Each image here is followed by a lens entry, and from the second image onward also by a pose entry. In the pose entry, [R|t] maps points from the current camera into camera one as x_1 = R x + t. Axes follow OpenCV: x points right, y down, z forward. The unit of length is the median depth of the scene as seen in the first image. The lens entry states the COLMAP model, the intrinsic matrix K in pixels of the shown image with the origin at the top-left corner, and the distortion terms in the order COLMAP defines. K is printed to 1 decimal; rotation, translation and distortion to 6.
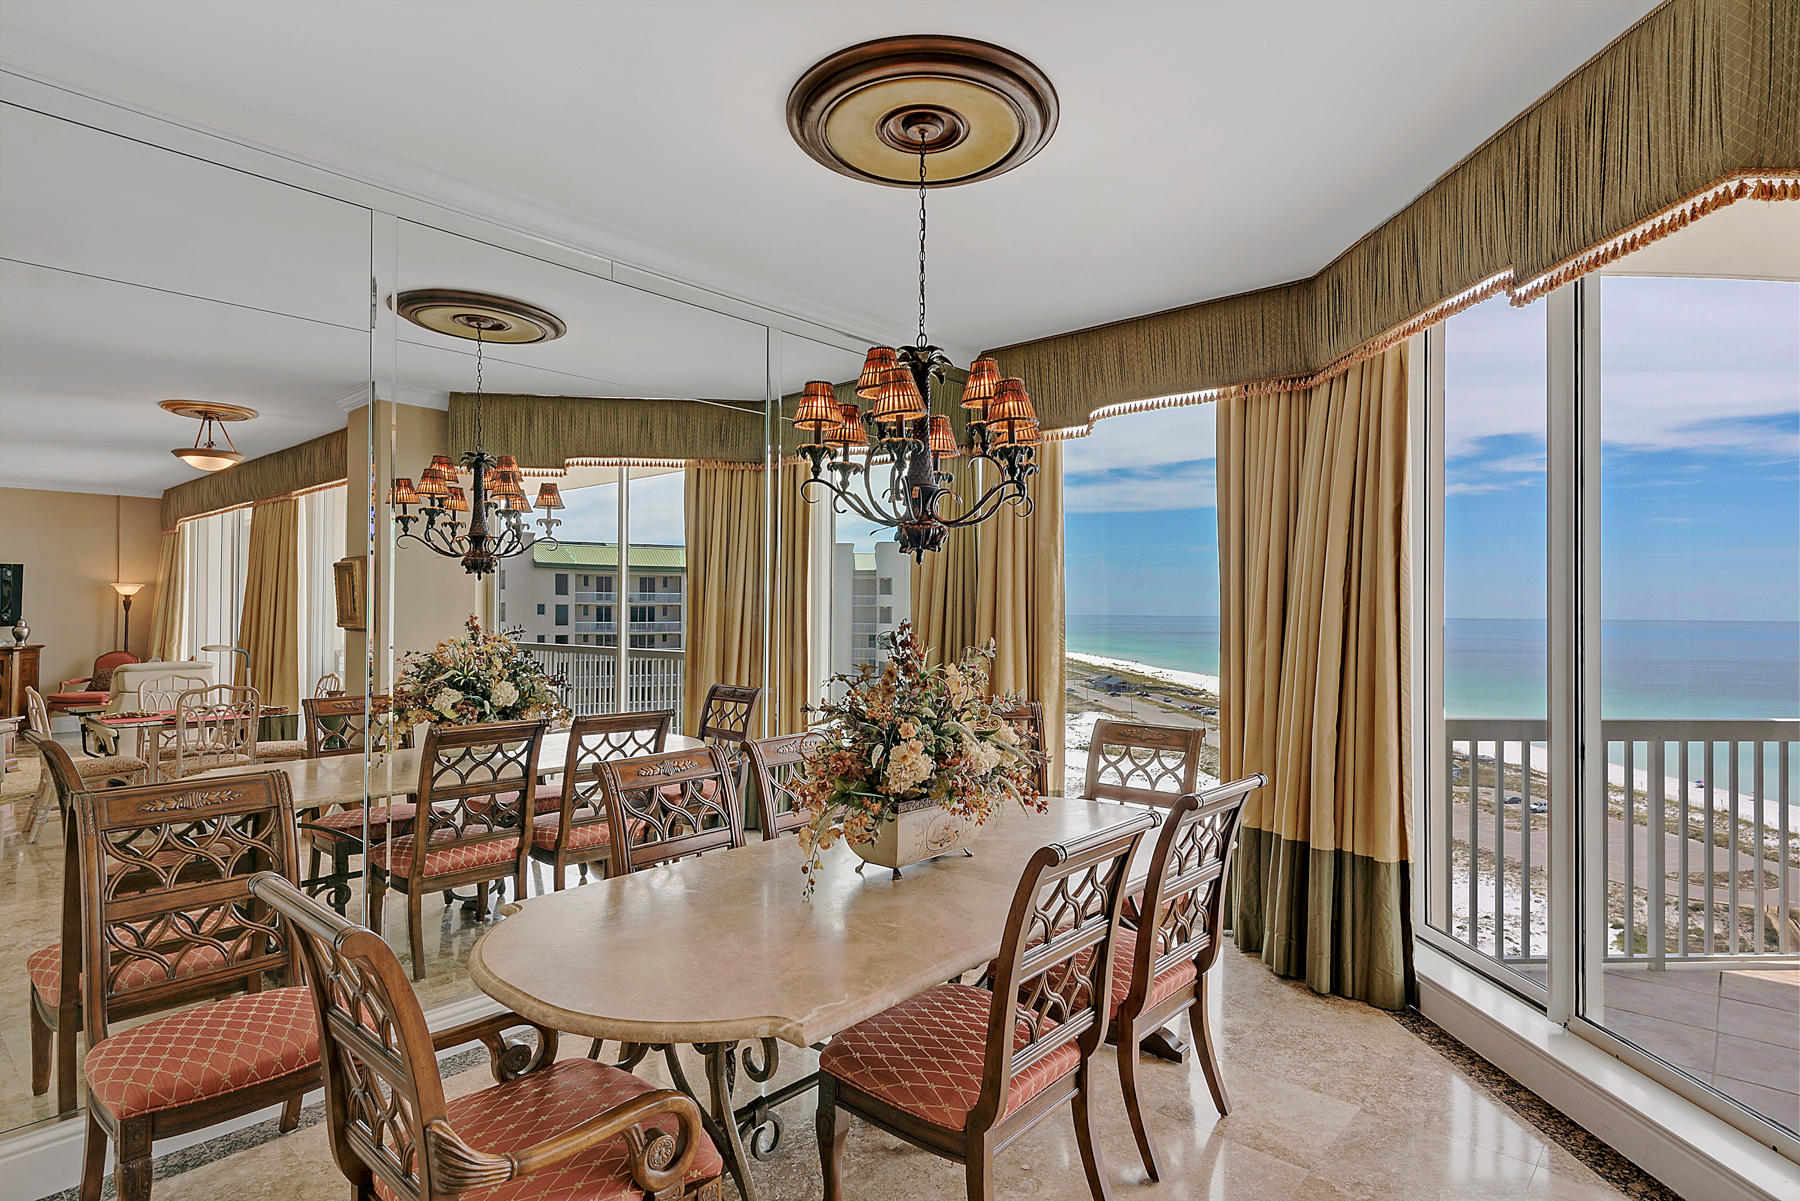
lens RADIAL K [[961.3, 0, 900.0], [0, 961.3, 600.5], [0, 0, 1]] dist [-0.002395, -0.000525]
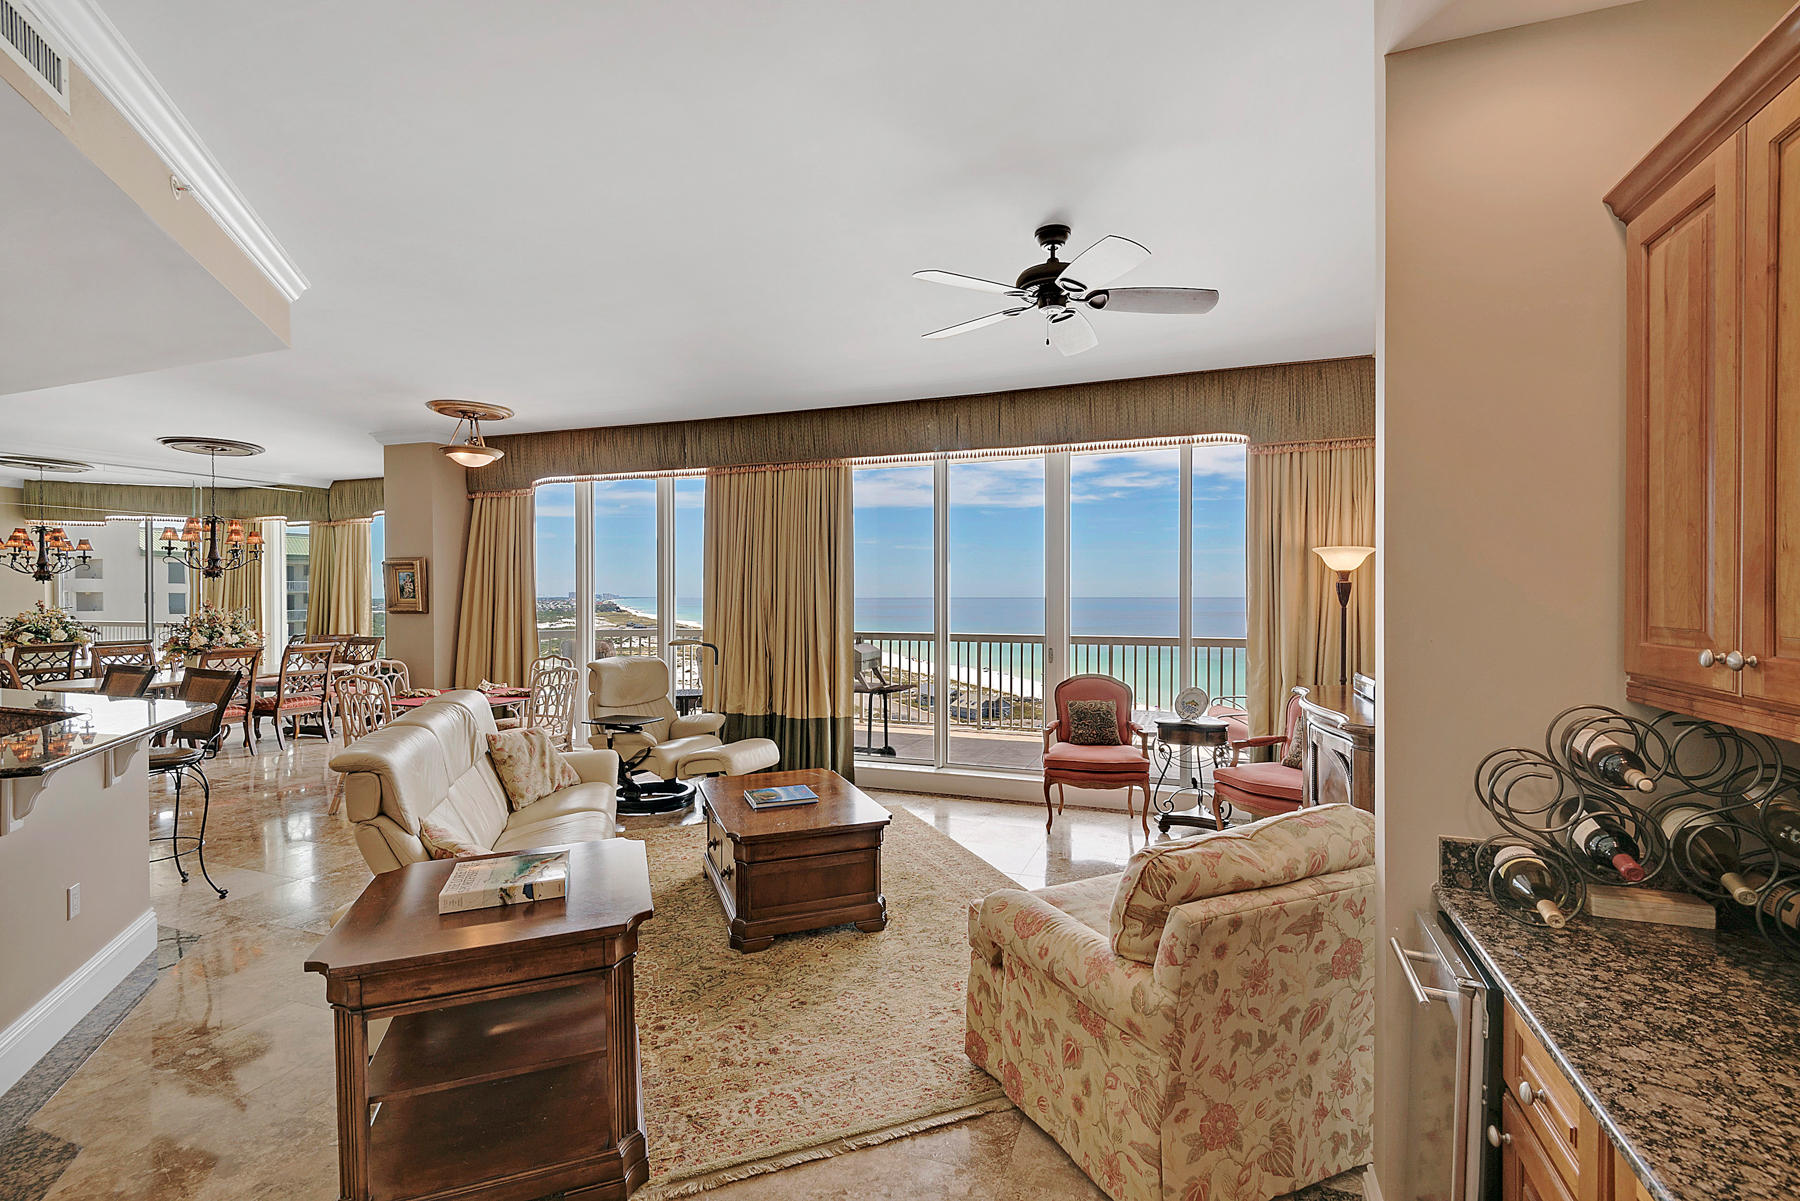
lens RADIAL K [[804.8, 0, 893.7], [0, 804.8, 599.7], [0, 0, 1]] dist [0.027703, -0.020036]
pose [[0.929142, -0.015034, 0.369418, 0.671976], [0.008040, 0.999758, 0.020465, -0.007958], [-0.369636, -0.016044, 0.929038, -1.412880]]
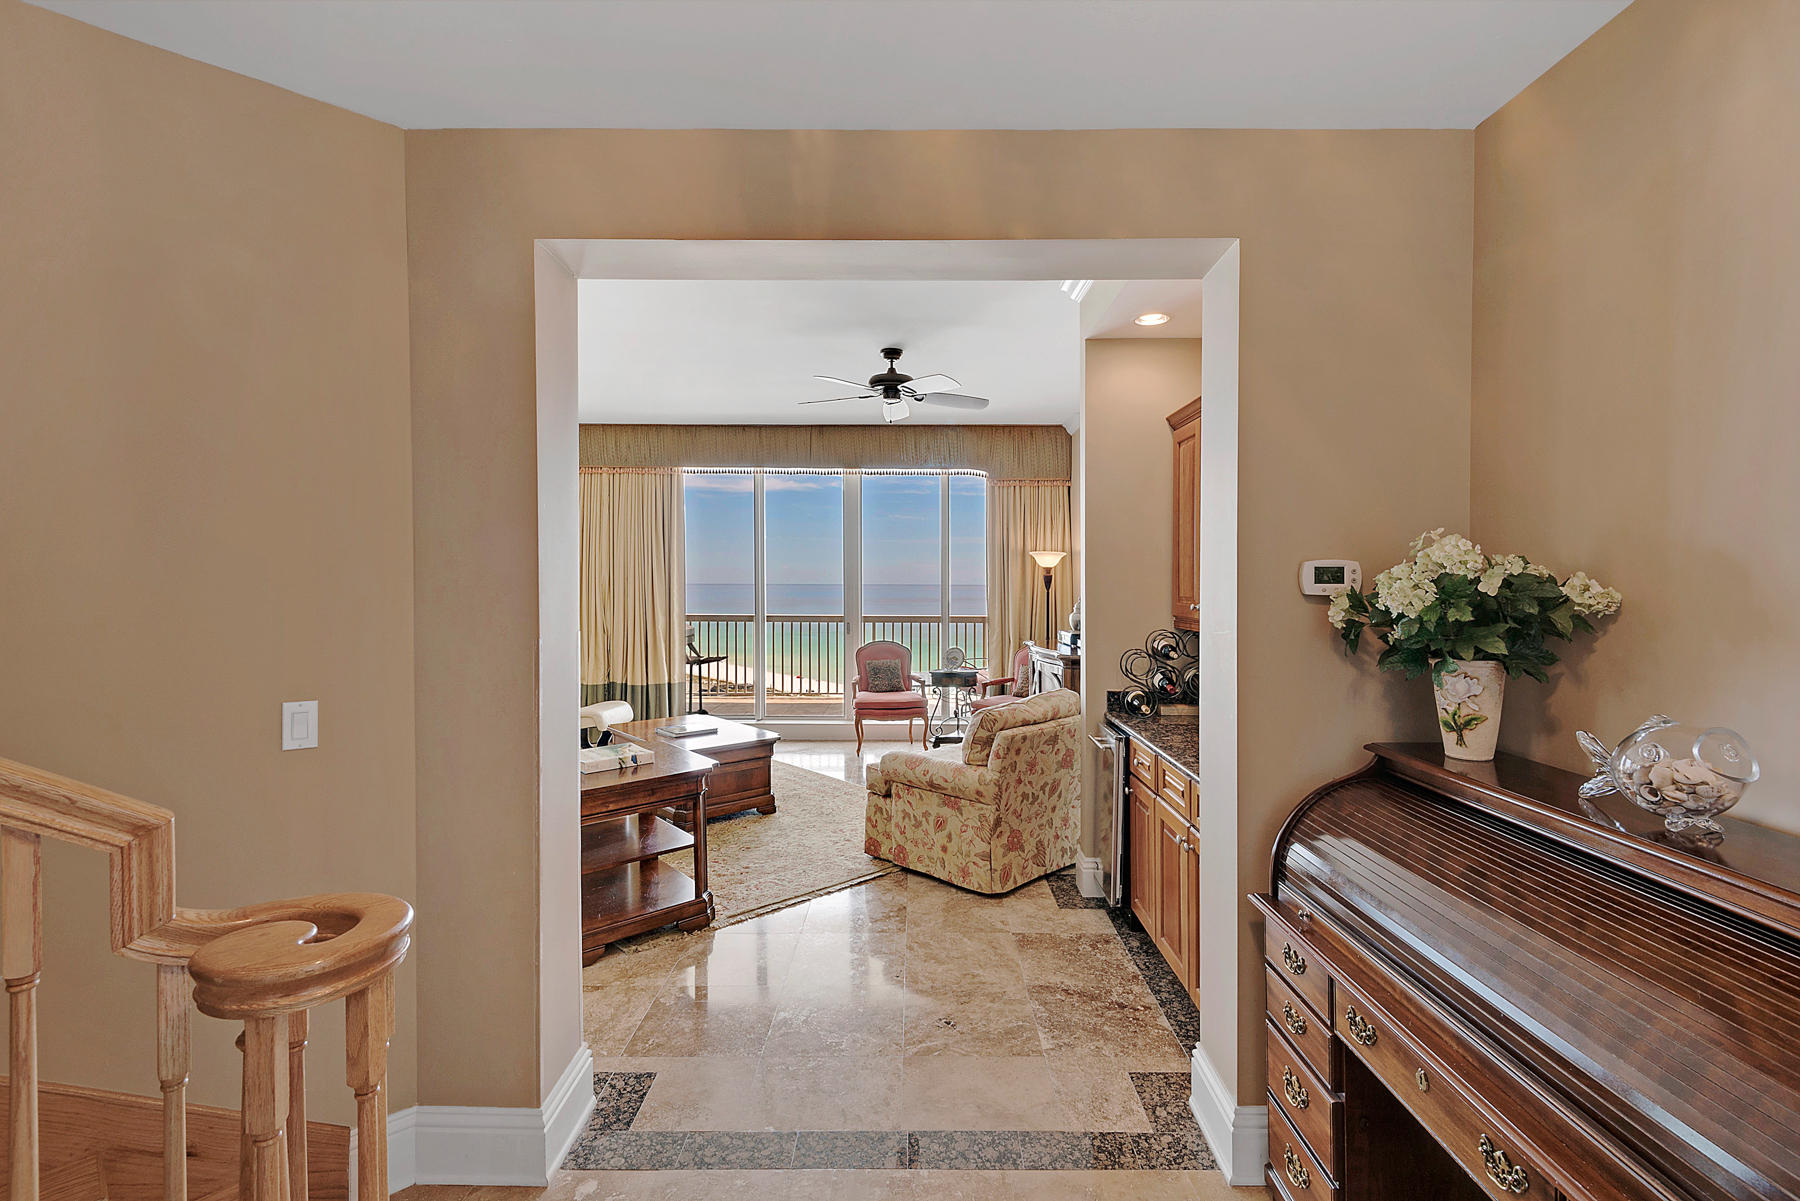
lens RADIAL K [[782.6, 0, 875.9], [0, 782.6, 571.2], [0, 0, 1]] dist [0.026534, 0.000023]
pose [[0.767832, 0.001319, 0.640649, 0.370584], [-0.003896, 0.999989, 0.002610, -0.014142], [-0.640639, -0.004500, 0.767829, -1.608924]]
